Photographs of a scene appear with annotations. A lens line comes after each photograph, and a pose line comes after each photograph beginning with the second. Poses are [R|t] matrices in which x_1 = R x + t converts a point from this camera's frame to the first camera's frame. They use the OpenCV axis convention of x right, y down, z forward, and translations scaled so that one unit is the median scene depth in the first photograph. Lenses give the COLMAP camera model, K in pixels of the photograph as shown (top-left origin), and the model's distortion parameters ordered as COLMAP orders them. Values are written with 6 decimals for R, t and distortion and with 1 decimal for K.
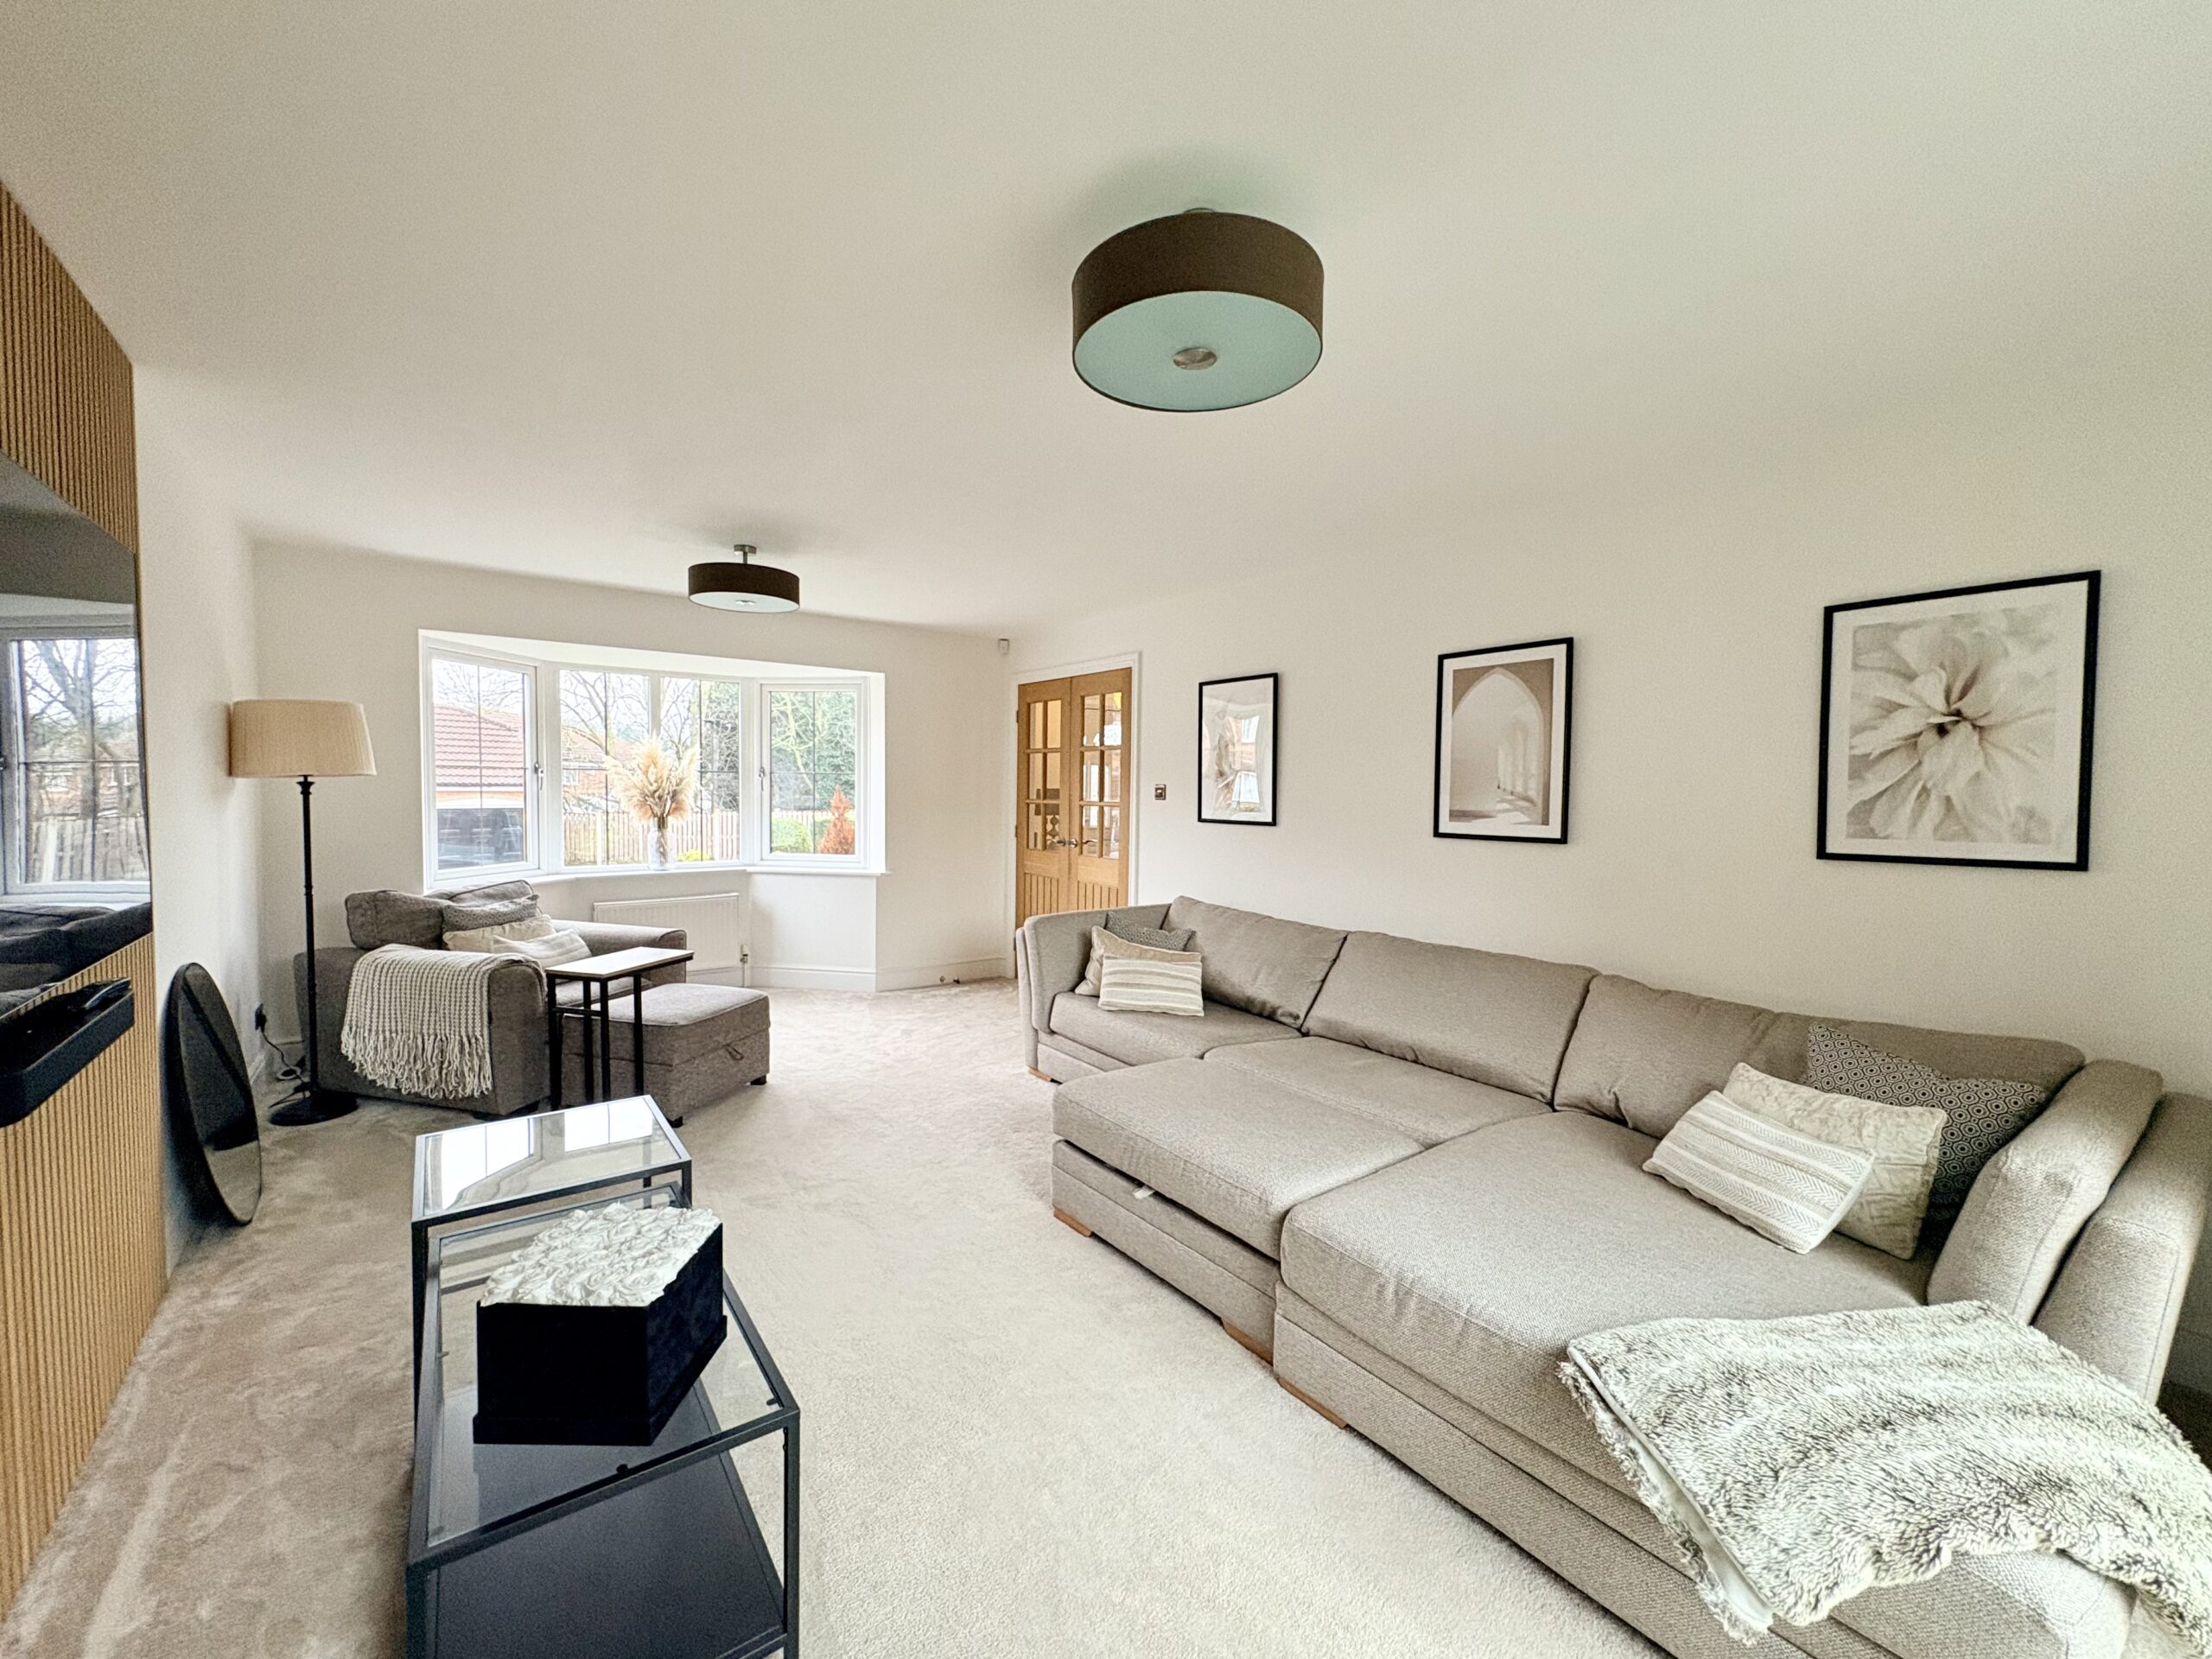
lens RADIAL K [[879.8, 0, 1100.6], [0, 879.8, 828.7], [0, 0, 1]] dist [0.000652, 0.000004]
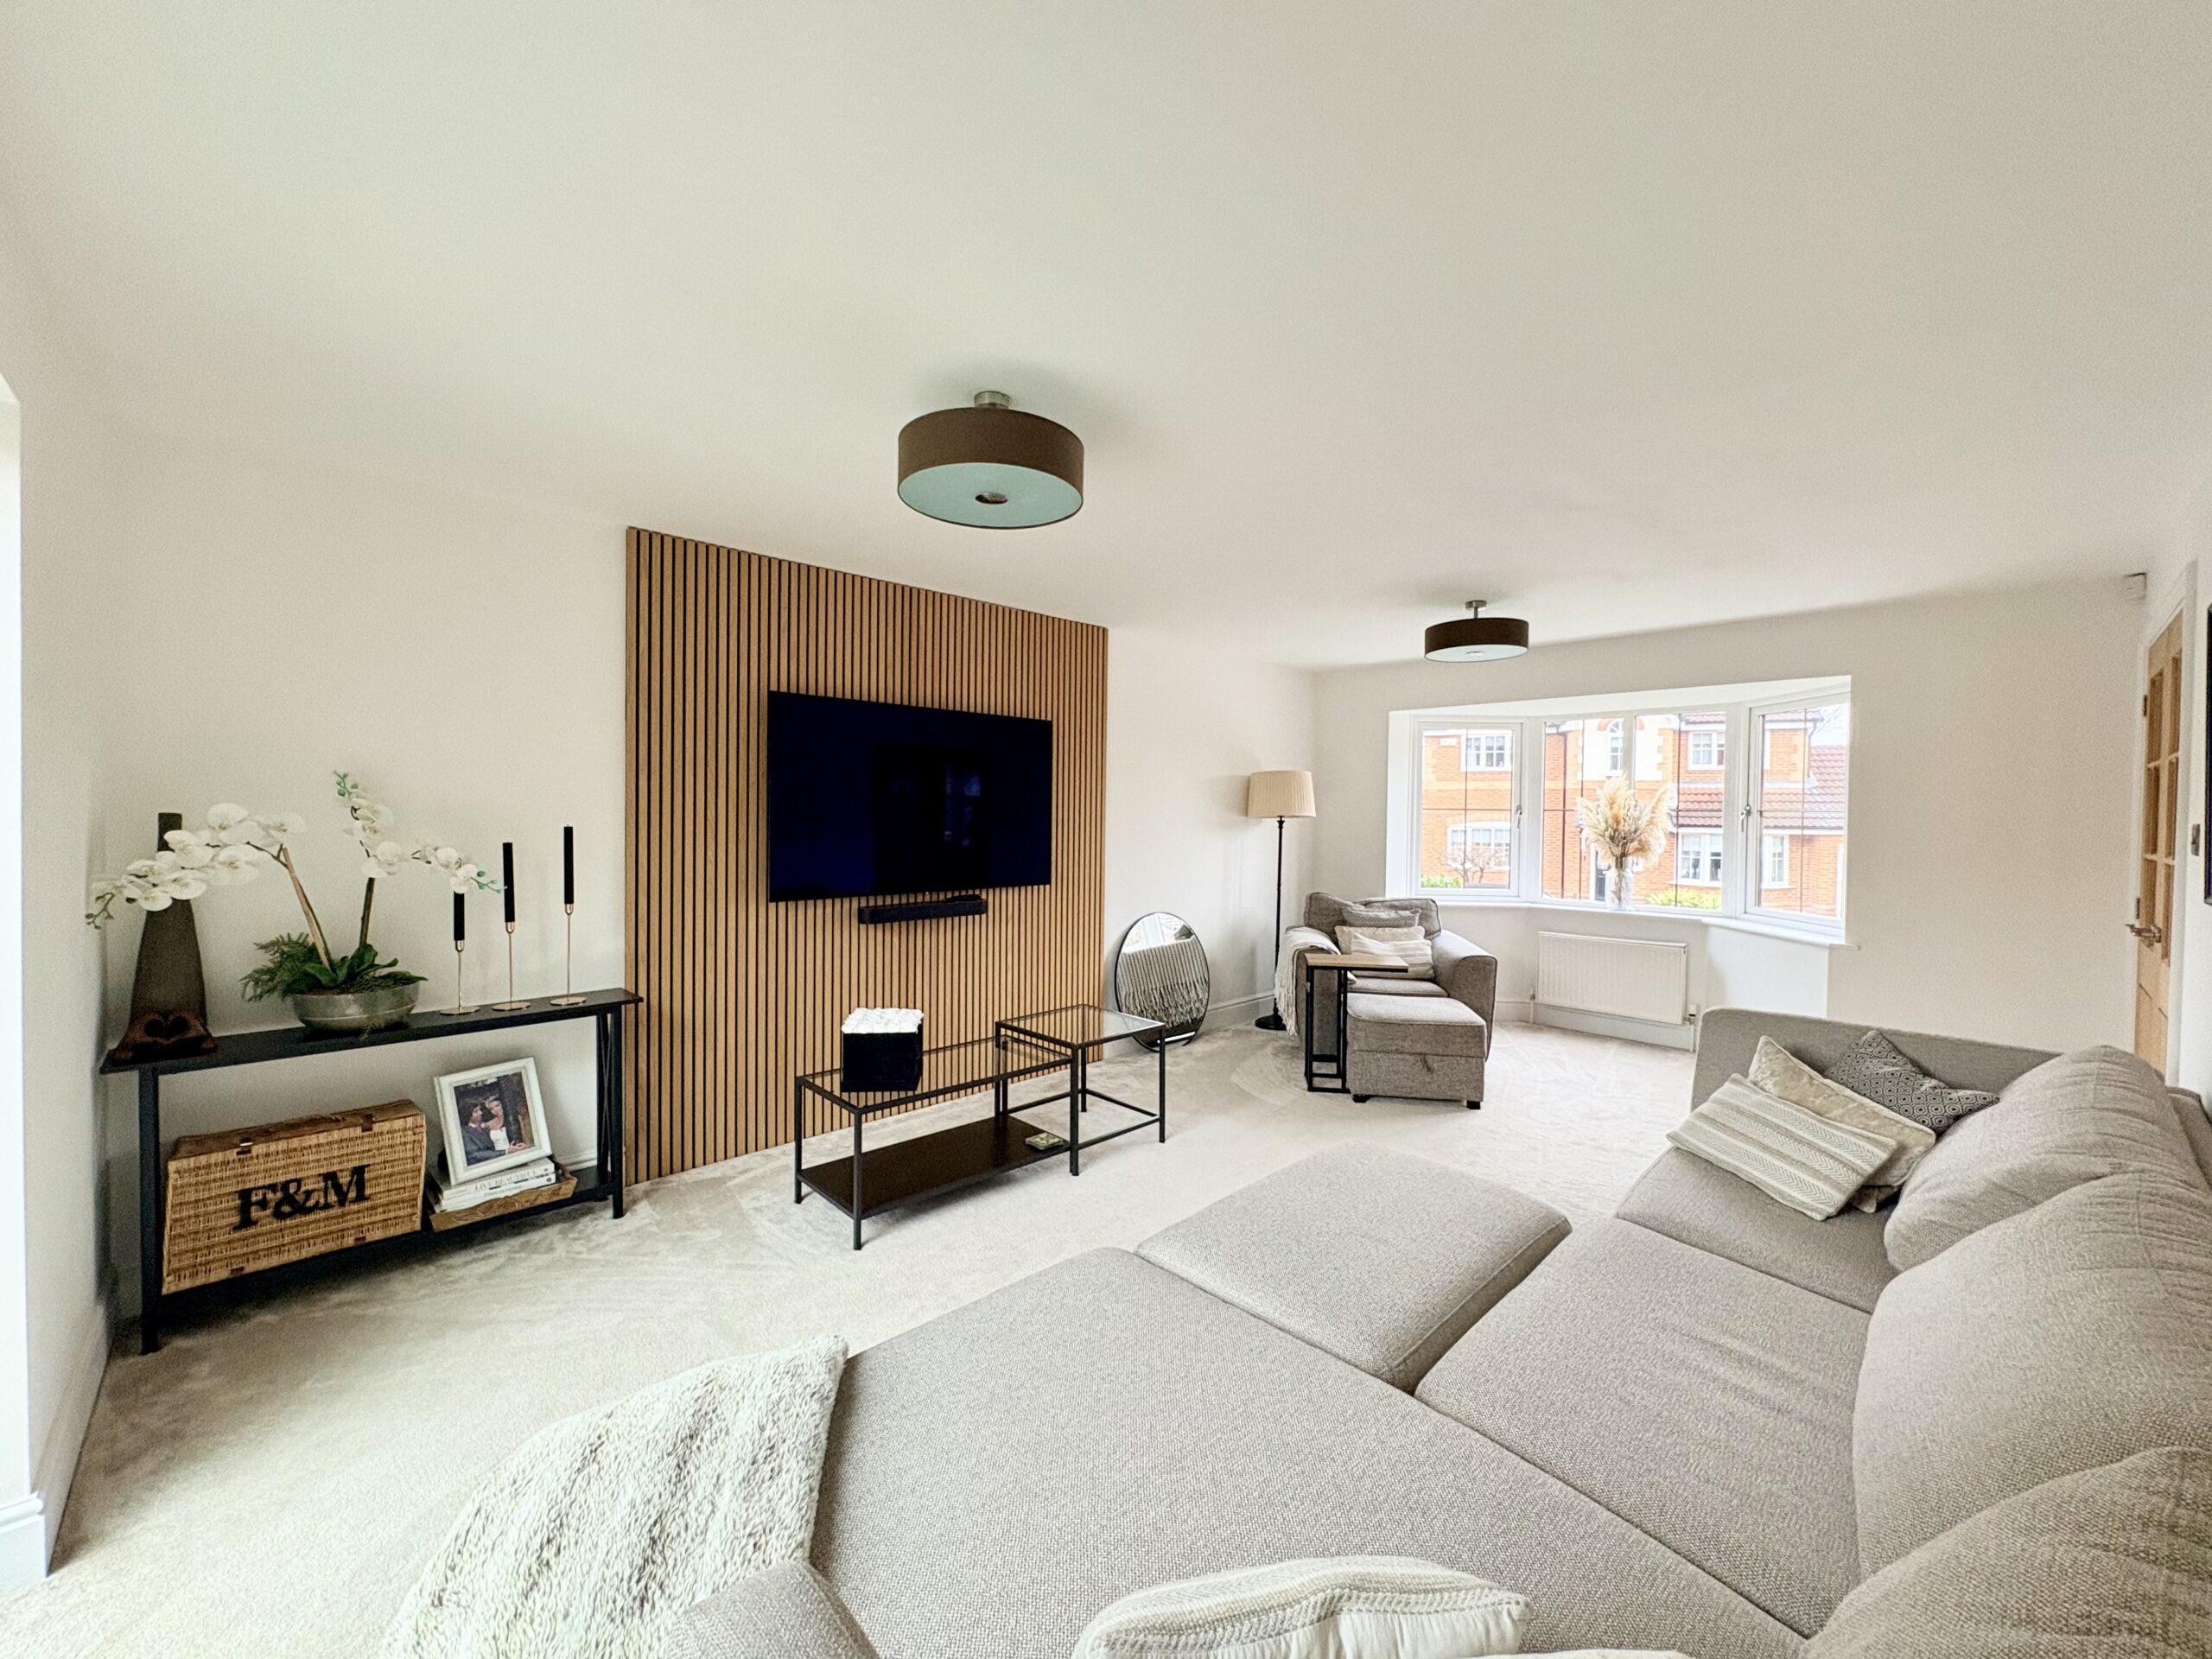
lens RADIAL K [[883.2, 0, 1106.0], [0, 883.2, 829.5], [0, 0, 1]] dist [-0.001955, 0.000223]
pose [[0.123905, 0.008323, -0.992259, 0.595329], [-0.056803, 0.998385, 0.001281, -0.017101], [0.990667, 0.056205, 0.124178, 0.416777]]
